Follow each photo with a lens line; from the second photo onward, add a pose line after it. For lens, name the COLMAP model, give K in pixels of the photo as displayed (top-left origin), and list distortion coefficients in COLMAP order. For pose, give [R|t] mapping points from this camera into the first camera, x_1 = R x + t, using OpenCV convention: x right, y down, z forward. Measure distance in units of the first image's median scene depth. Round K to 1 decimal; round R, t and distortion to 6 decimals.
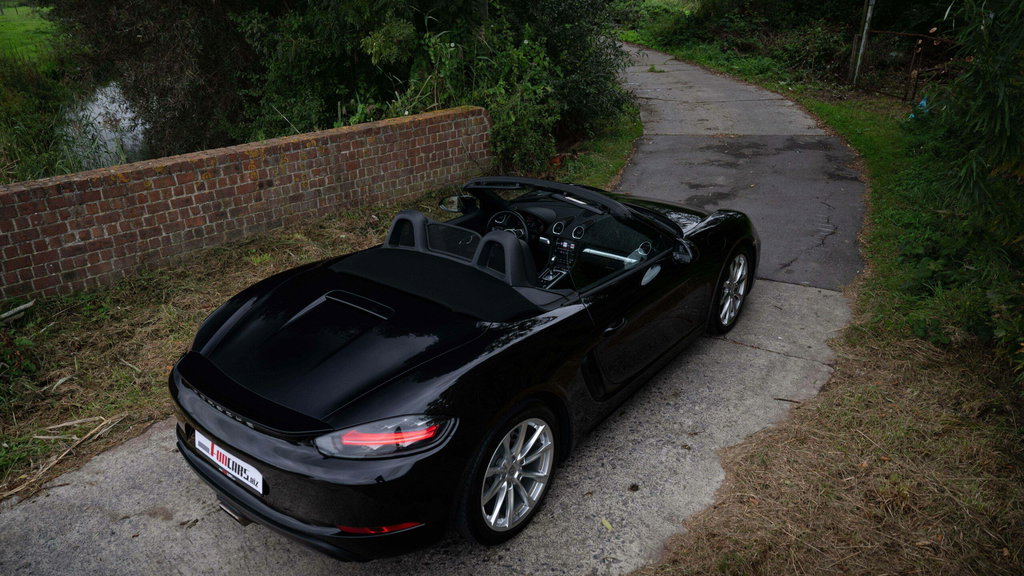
lens RADIAL K [[692.2, 0, 521.2], [0, 692.2, 294.3], [0, 0, 1]] dist [-0.004588, 0.001115]
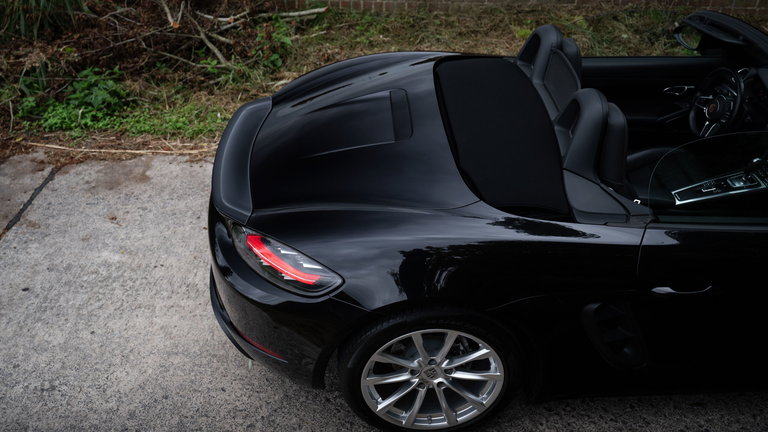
lens RADIAL K [[711.2, 0, 385.2], [0, 711.2, 215.3], [0, 0, 1]] dist [-0.015264, 0.000000]
pose [[0.647716, 0.456297, -0.610129, 0.259328], [-0.318069, 0.889642, 0.327673, -0.114948], [0.692313, -0.018176, 0.721369, 0.247936]]
